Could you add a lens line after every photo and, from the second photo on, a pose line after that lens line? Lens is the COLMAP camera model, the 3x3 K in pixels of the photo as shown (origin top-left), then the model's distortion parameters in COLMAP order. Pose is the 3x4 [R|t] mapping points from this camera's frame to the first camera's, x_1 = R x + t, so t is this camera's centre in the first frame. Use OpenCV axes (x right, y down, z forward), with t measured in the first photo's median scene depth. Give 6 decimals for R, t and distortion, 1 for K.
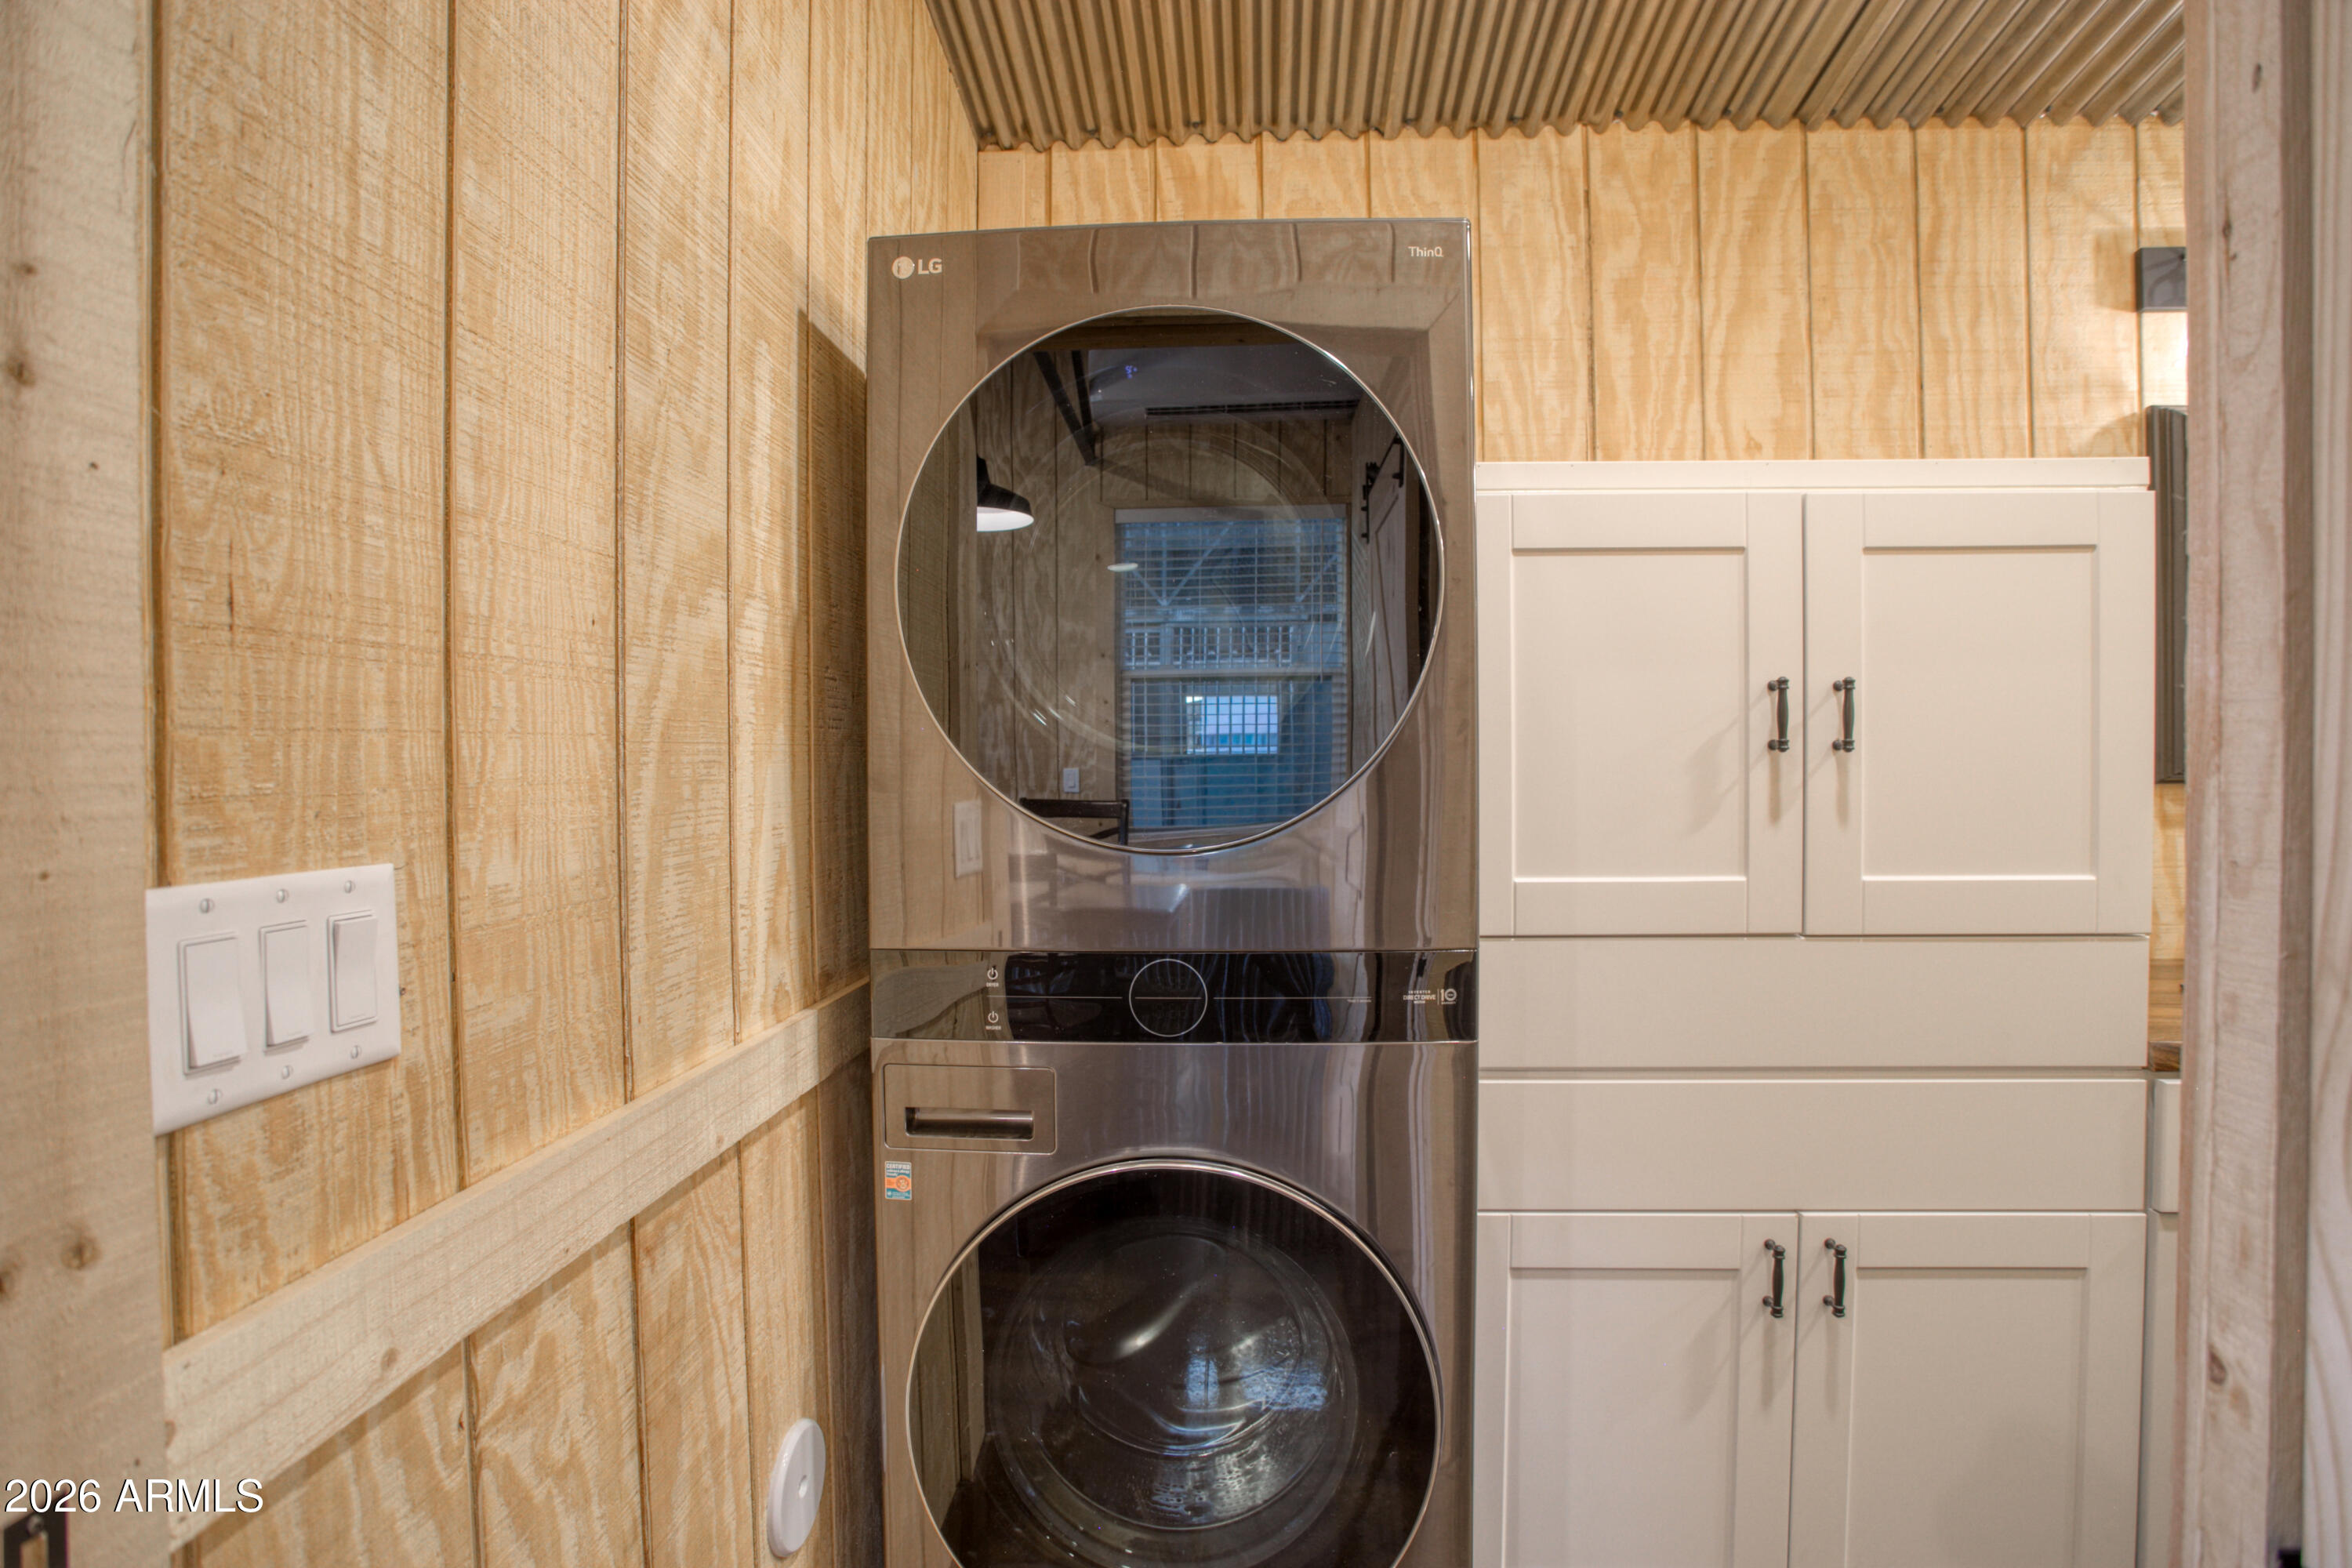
lens RADIAL K [[1107.5, 0, 1176.0], [0, 1107.5, 784.0], [0, 0, 1]] dist [-0.071633, 0.027611]
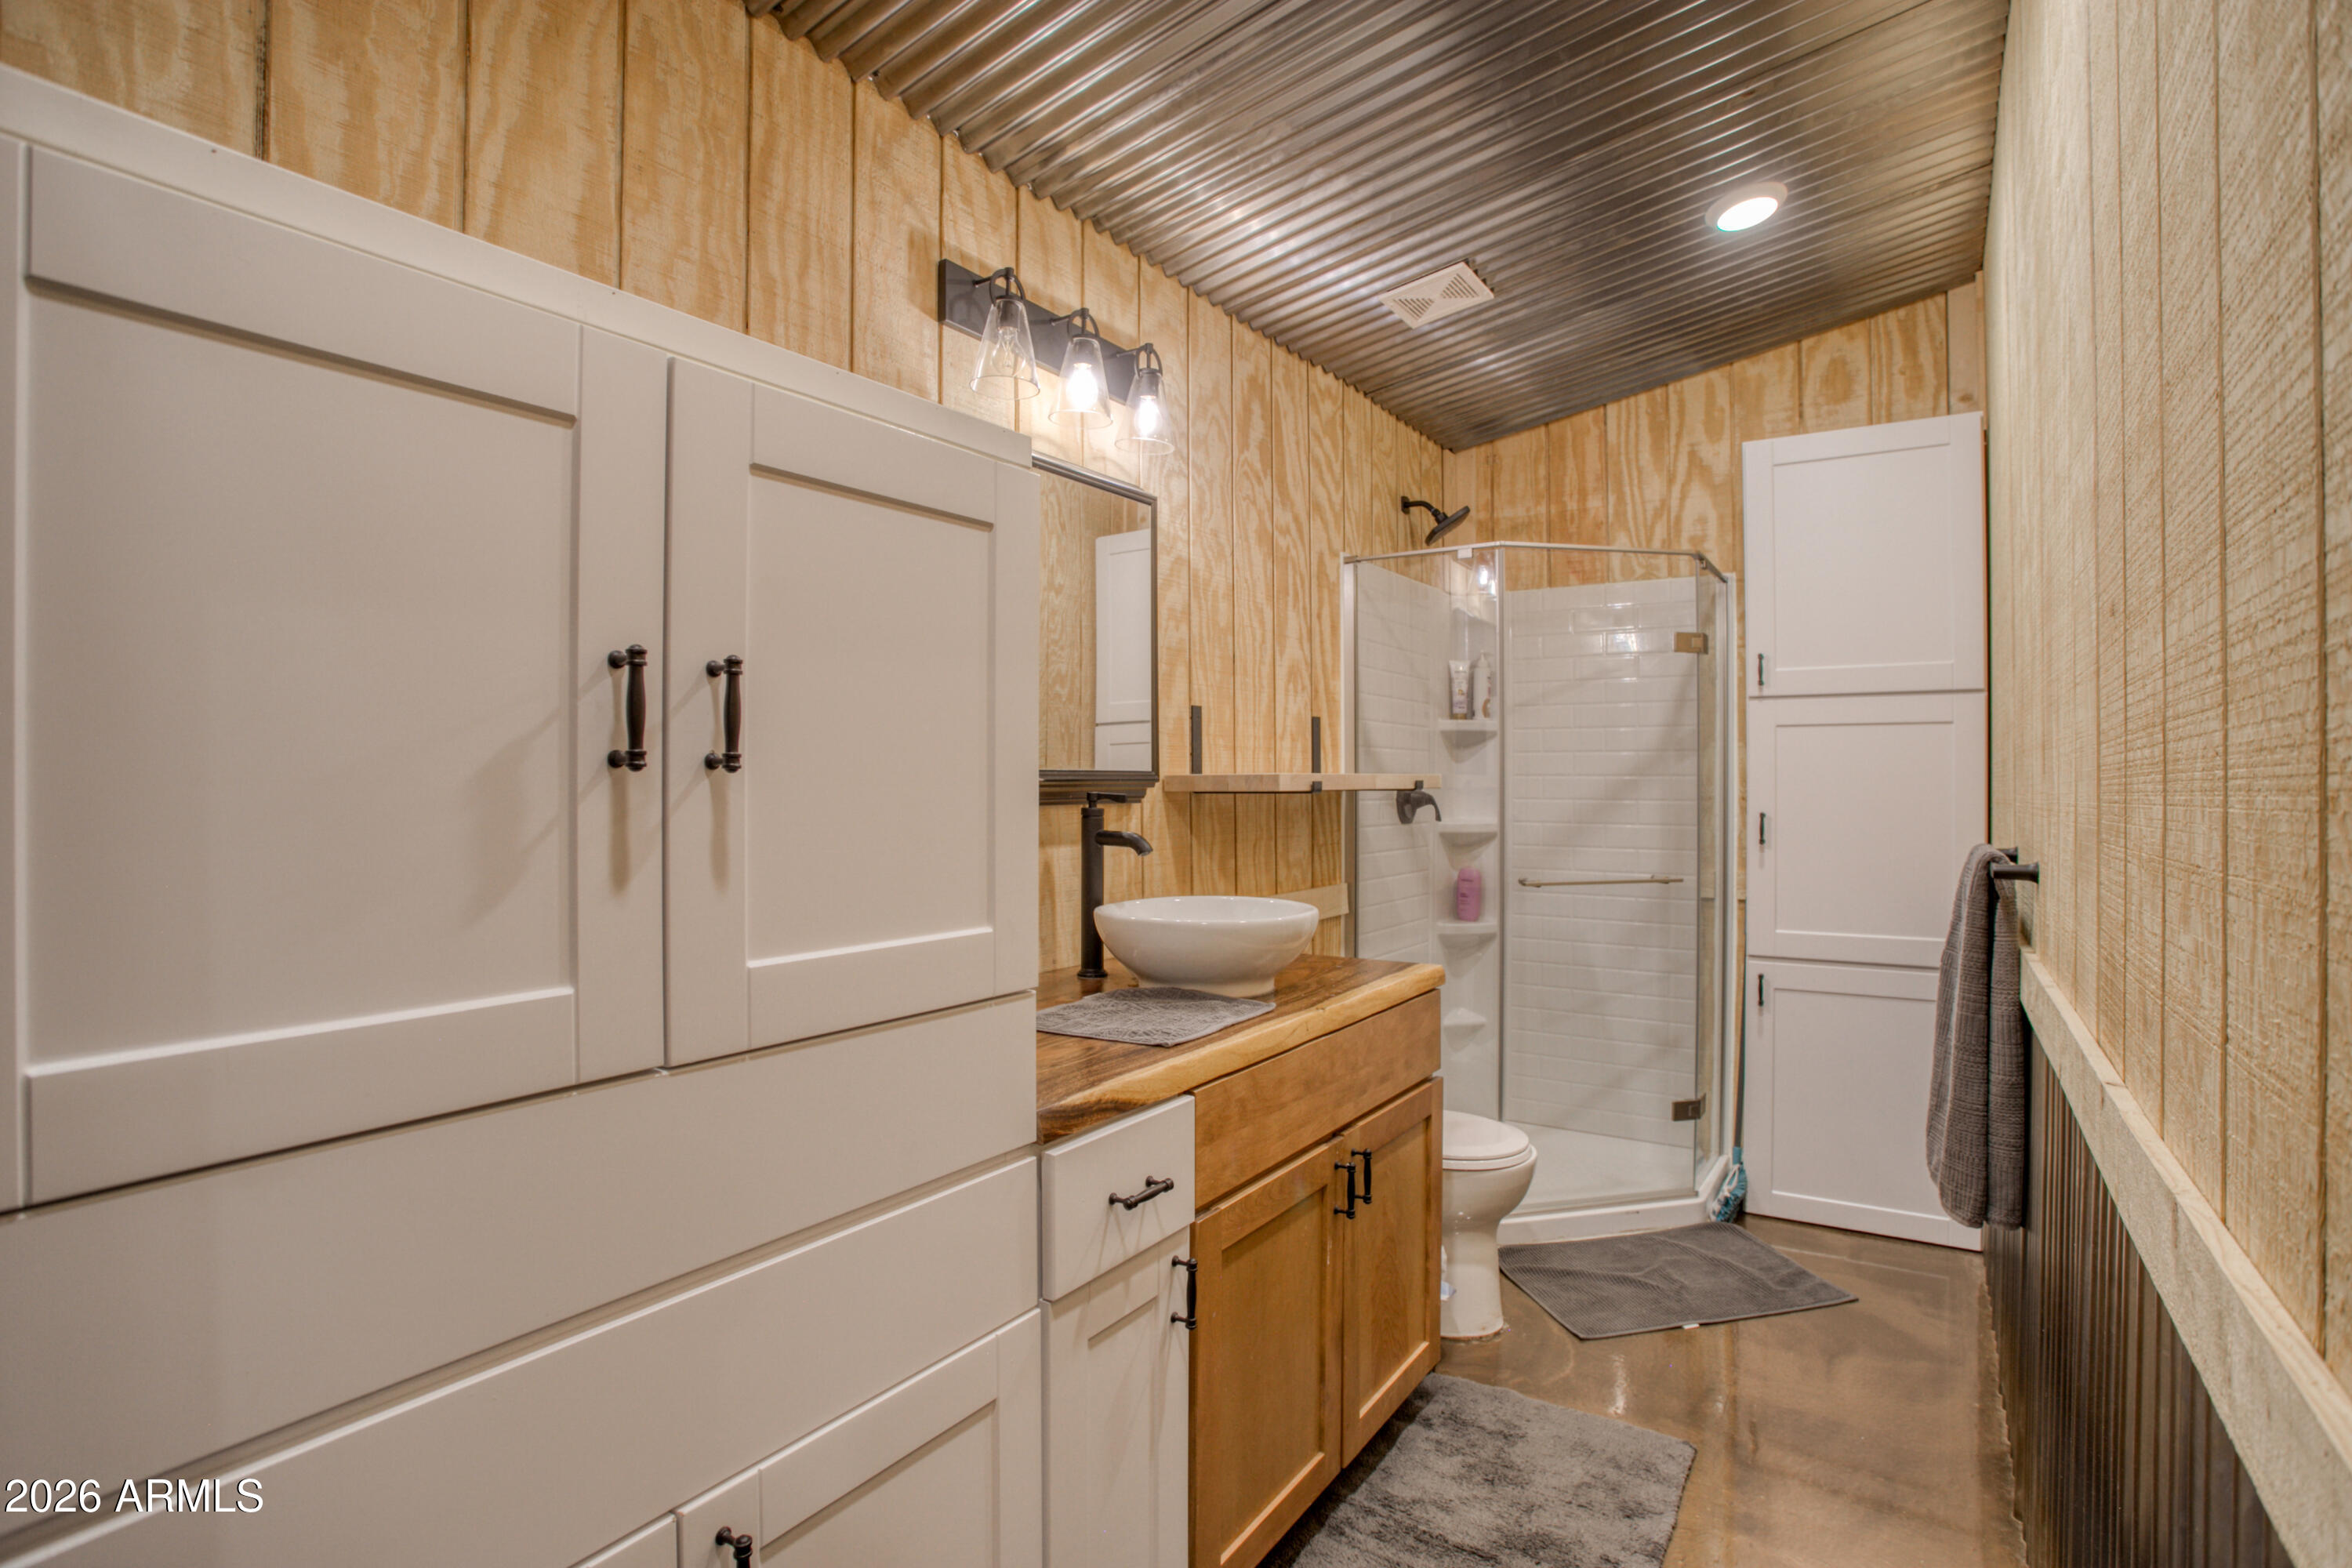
lens RADIAL K [[1107.5, 0, 1176.0], [0, 1107.5, 784.0], [0, 0, 1]] dist [-0.071633, 0.027611]
pose [[0.470871, 0.004320, 0.882192, 0.124233], [0.008943, 0.999913, -0.009670, -0.010085], [-0.882157, 0.012442, 0.470791, 0.331950]]
